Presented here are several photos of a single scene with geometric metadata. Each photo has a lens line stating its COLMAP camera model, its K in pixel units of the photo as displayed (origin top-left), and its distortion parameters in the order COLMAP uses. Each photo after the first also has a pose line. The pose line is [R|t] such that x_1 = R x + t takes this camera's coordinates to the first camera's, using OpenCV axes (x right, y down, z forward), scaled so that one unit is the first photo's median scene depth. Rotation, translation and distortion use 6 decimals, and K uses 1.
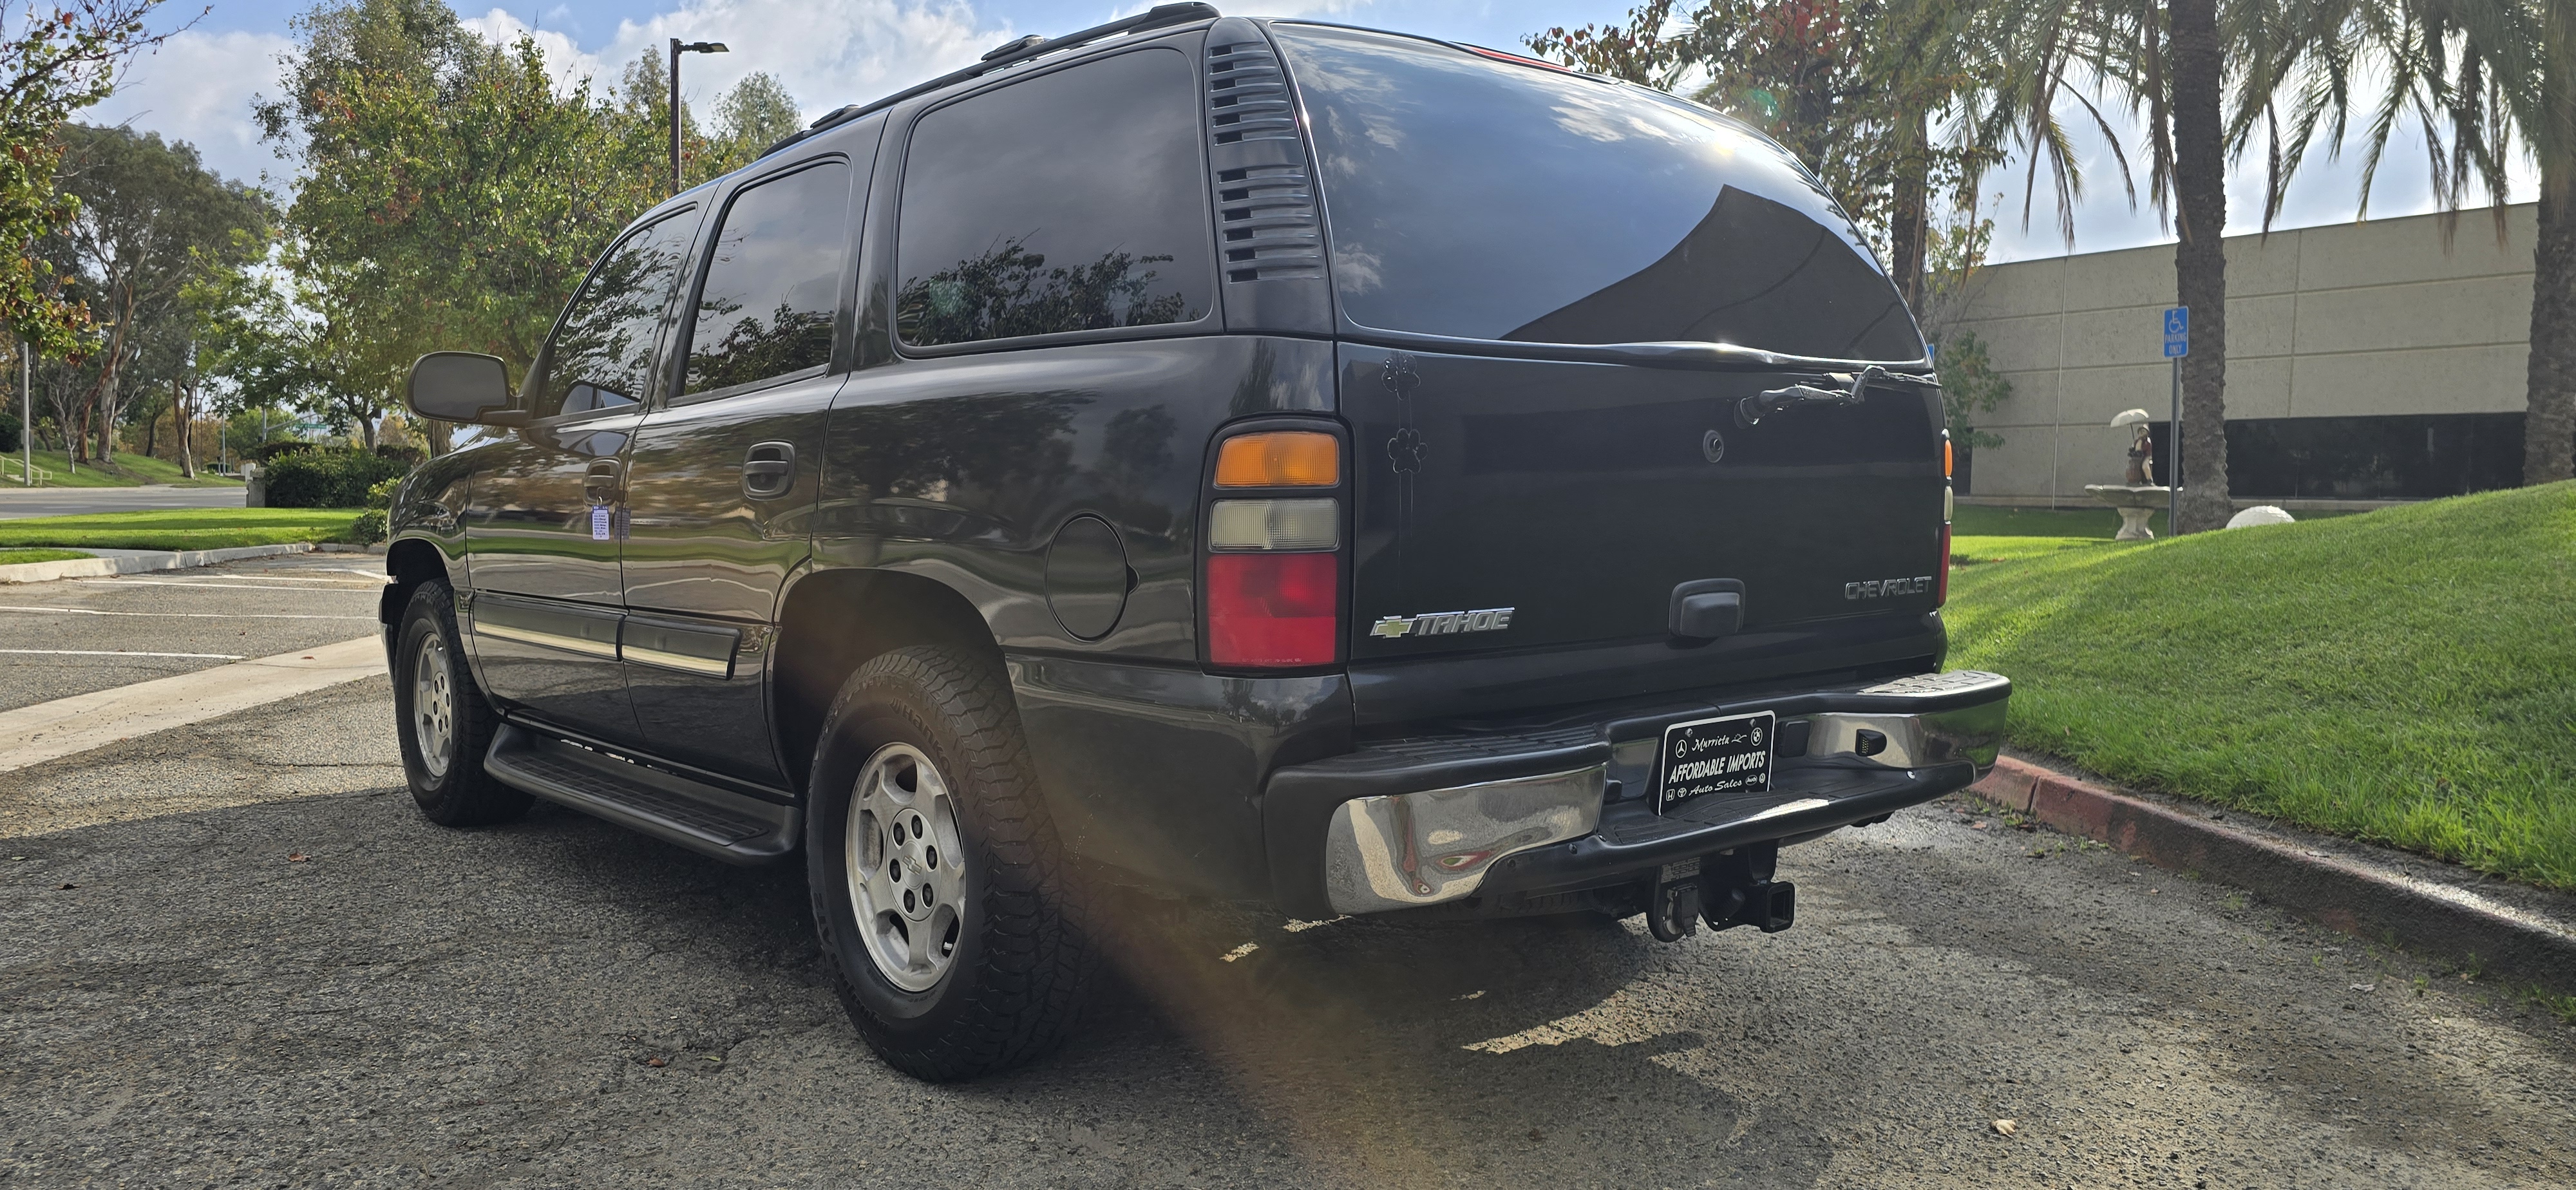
lens RADIAL K [[1736.5, 0, 1262.5], [0, 1736.5, 594.5], [0, 0, 1]] dist [0.064834, -0.068958]
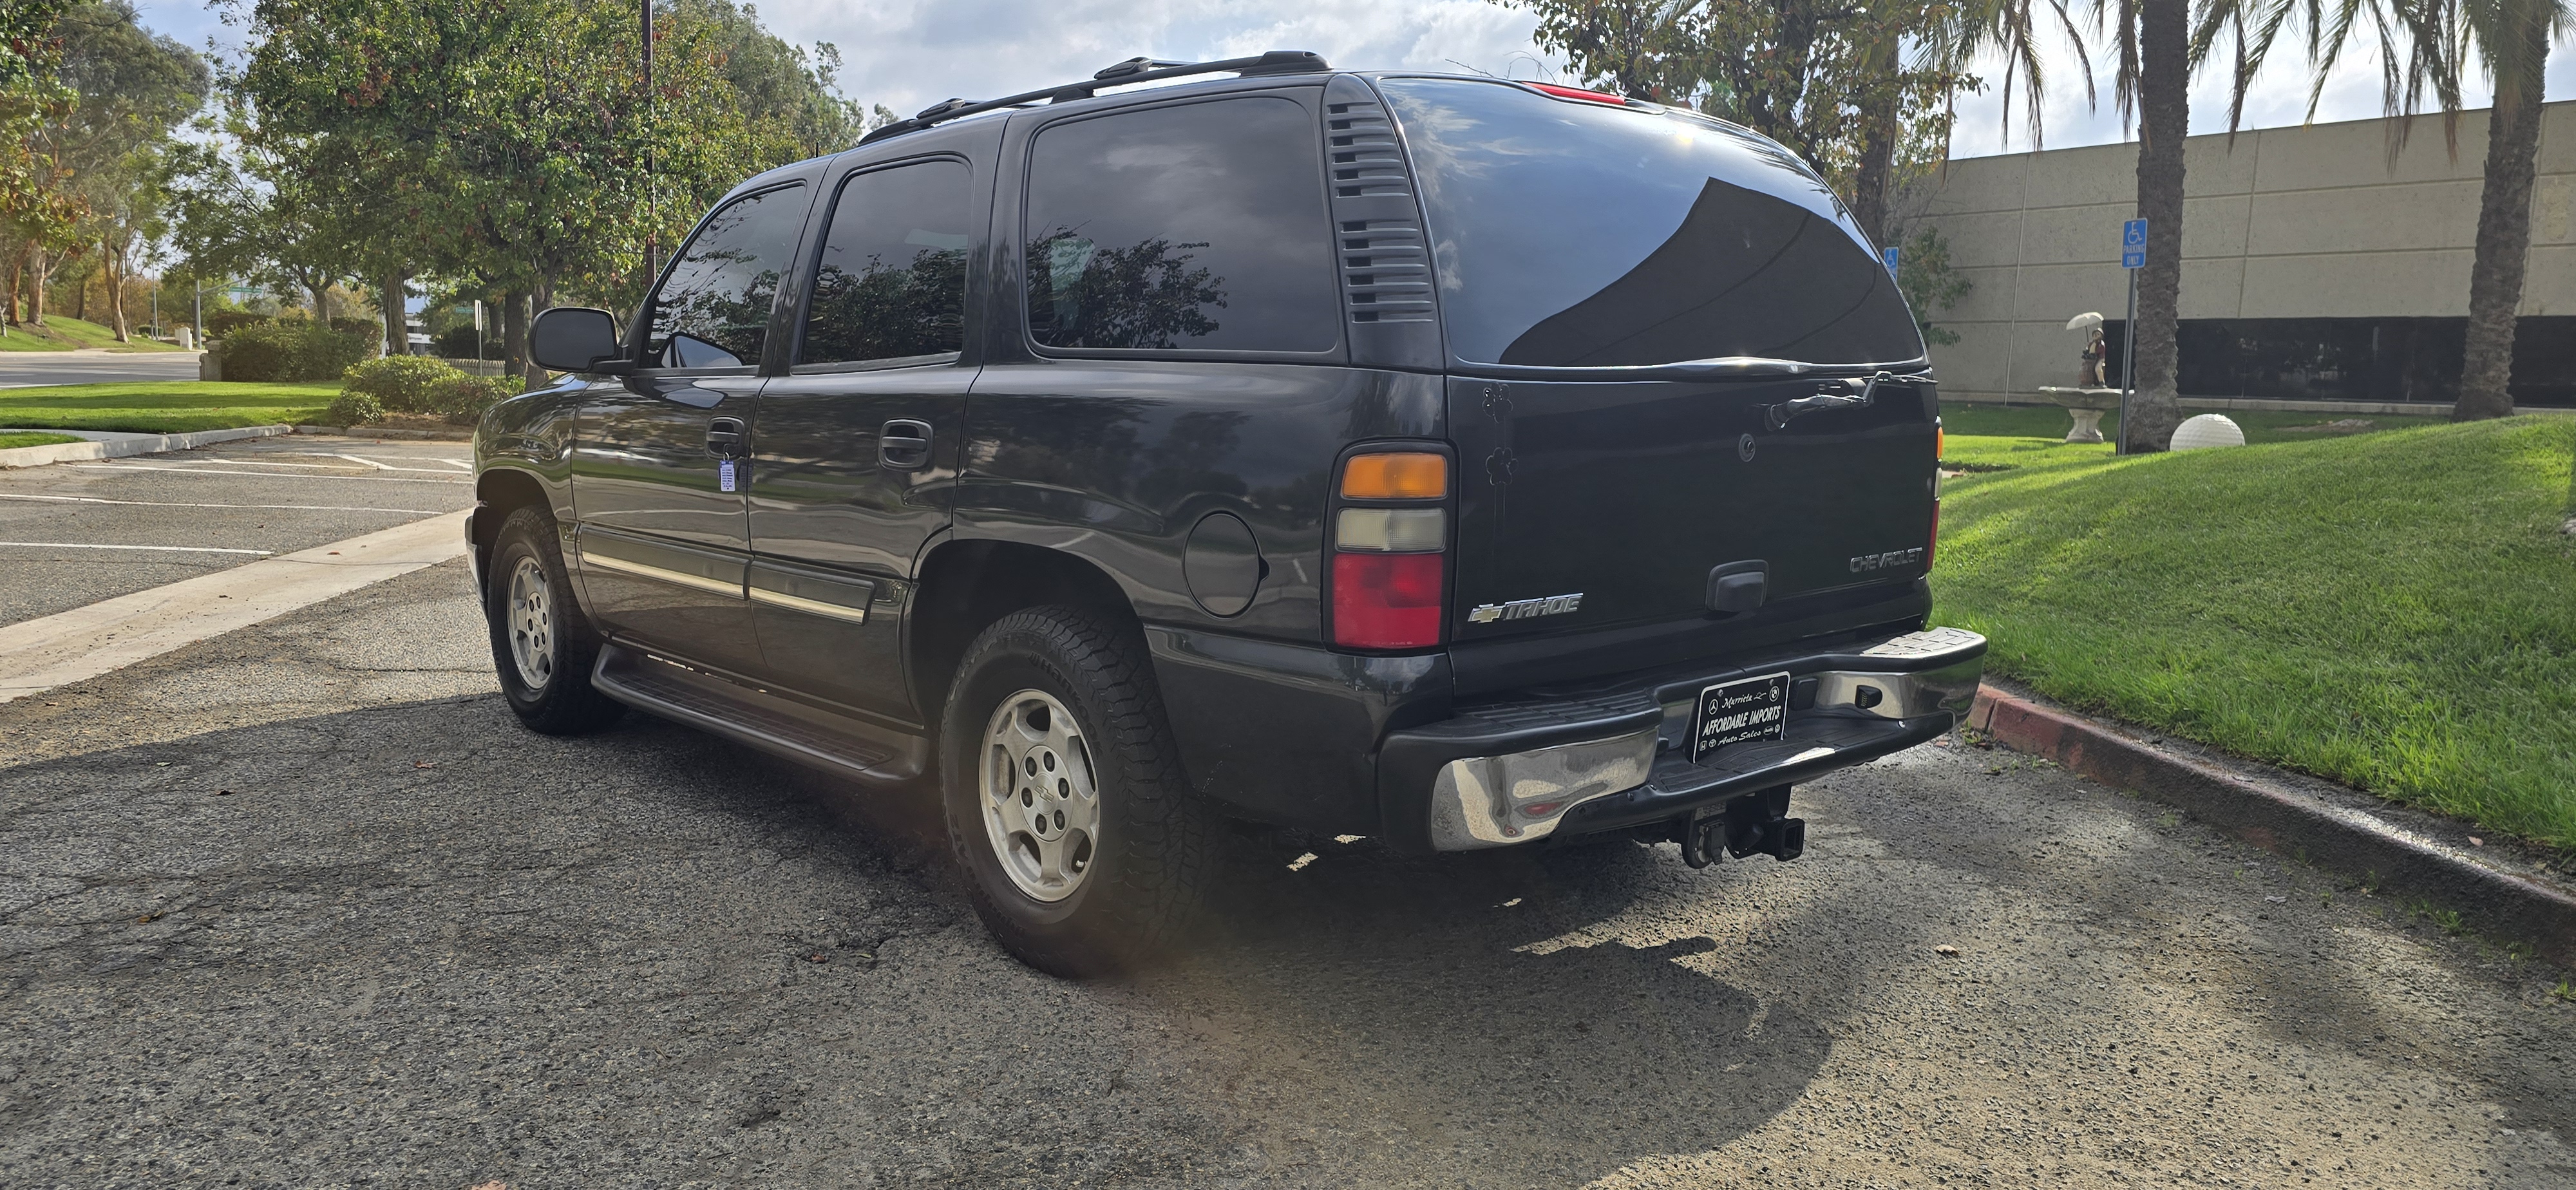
lens RADIAL K [[1736.5, 0, 1249.7], [0, 1736.5, 586.8], [0, 0, 1]] dist [0.064834, -0.068958]
pose [[0.999749, 0.008979, 0.020508, -0.089993], [-0.010296, 0.997828, 0.065061, -0.060371], [-0.019879, -0.065256, 0.997671, -0.152086]]
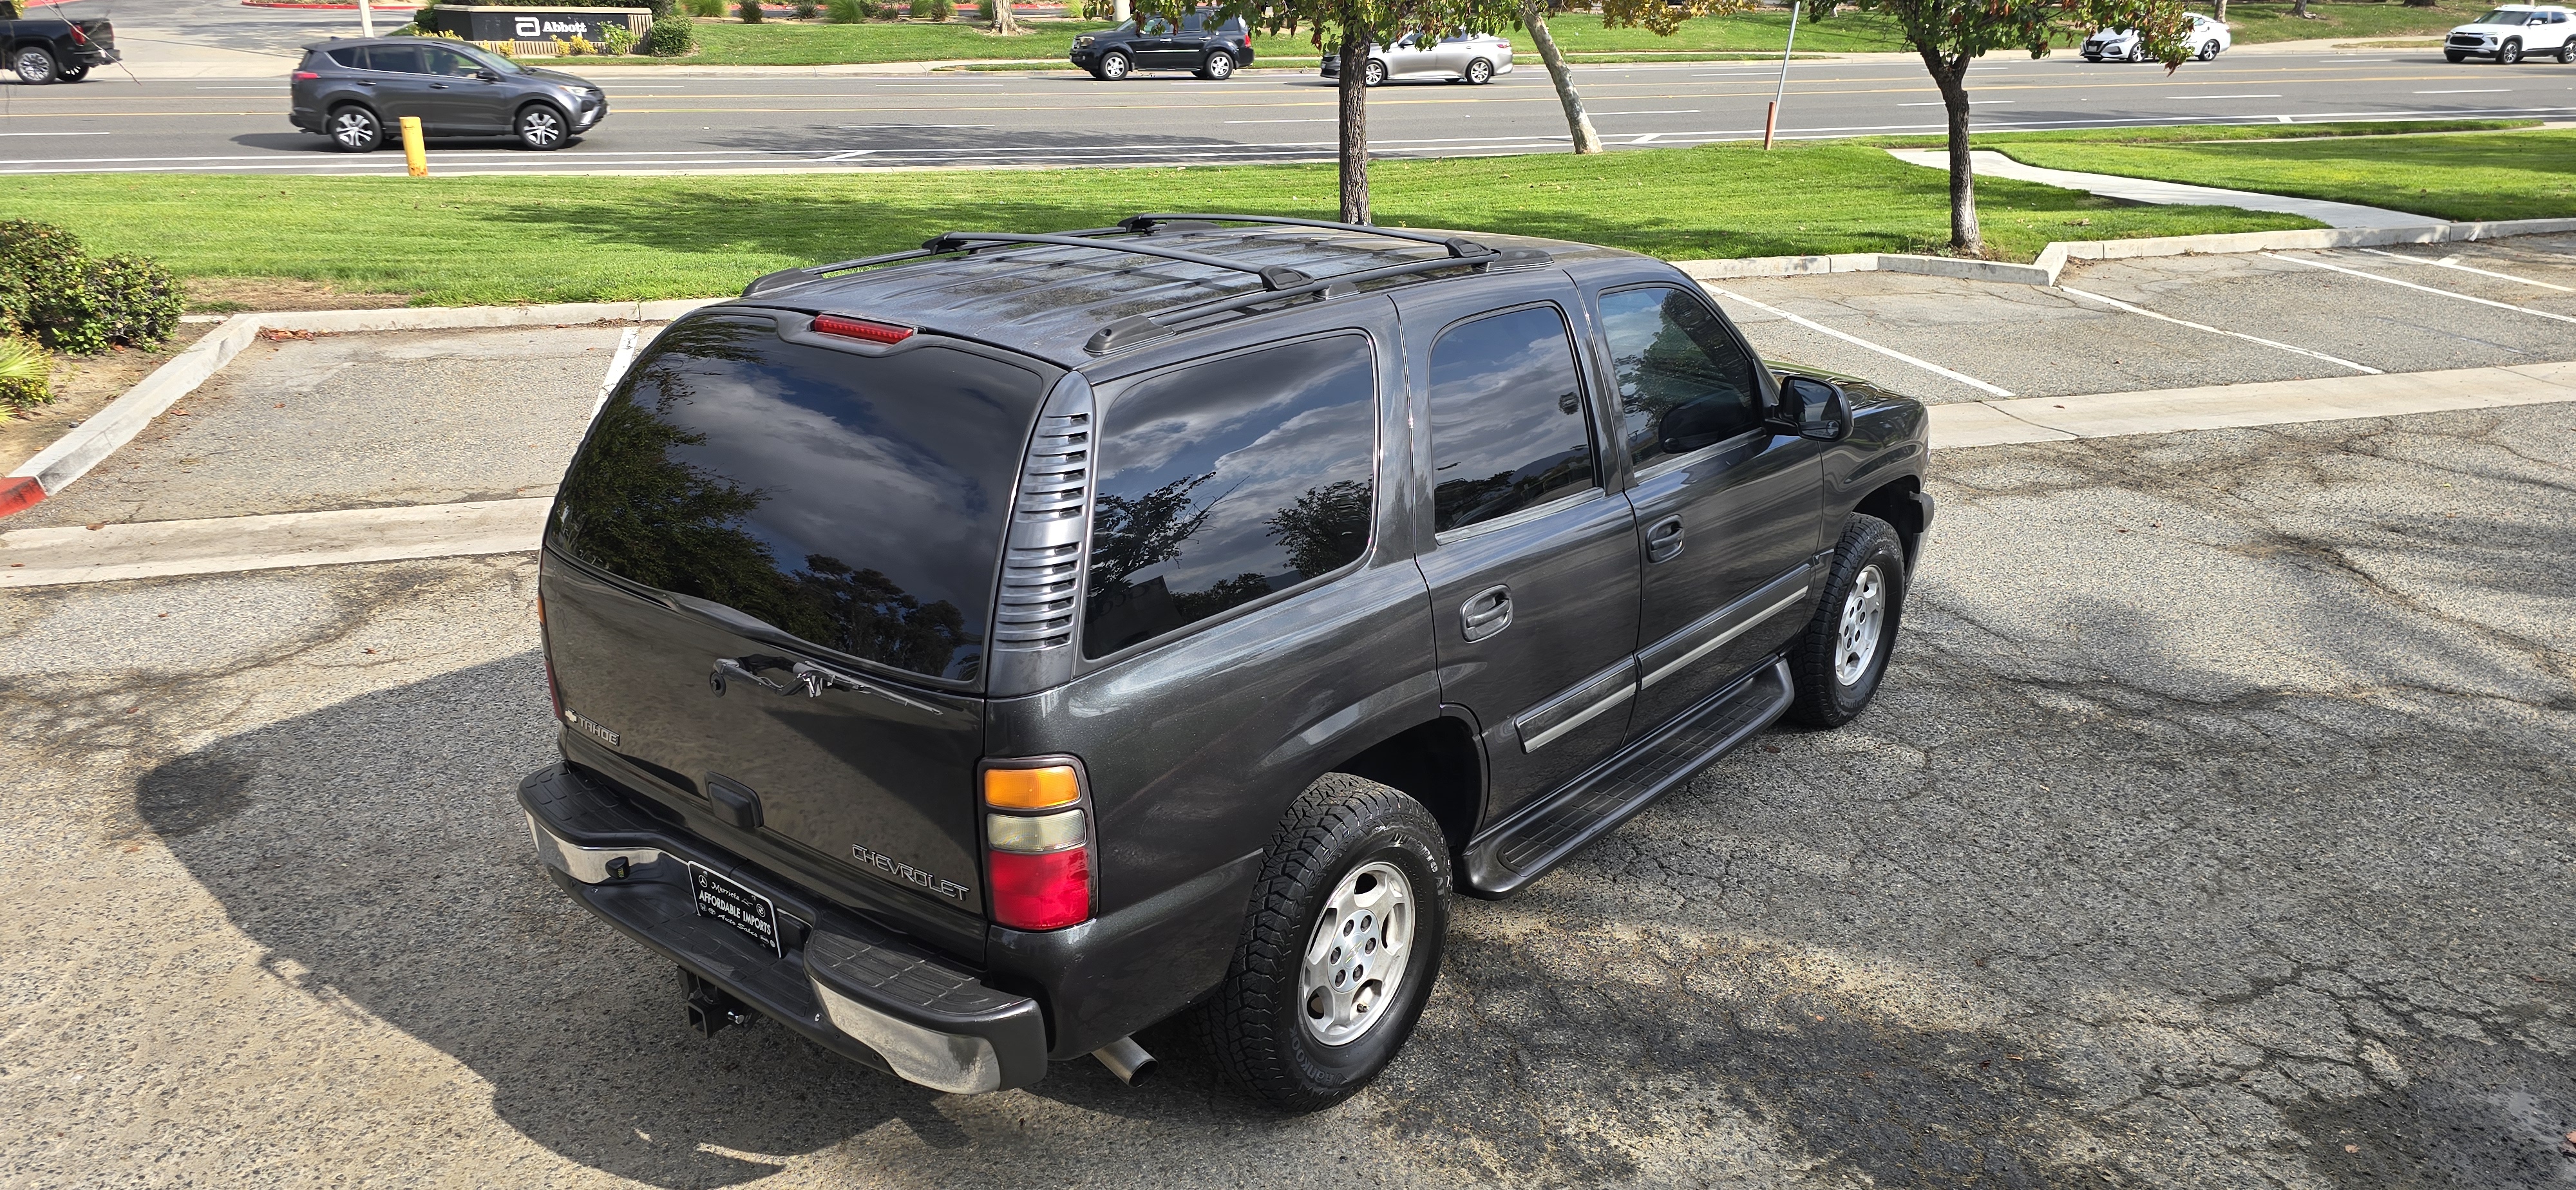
lens RADIAL K [[1736.5, 0, 1252.8], [0, 1736.5, 590.4], [0, 0, 1]] dist [0.064834, -0.068958]
pose [[0.173732, 0.307829, -0.935446, 1.406042], [-0.059327, 0.951437, 0.302073, -0.524924], [0.983004, 0.003017, 0.183558, 1.070333]]
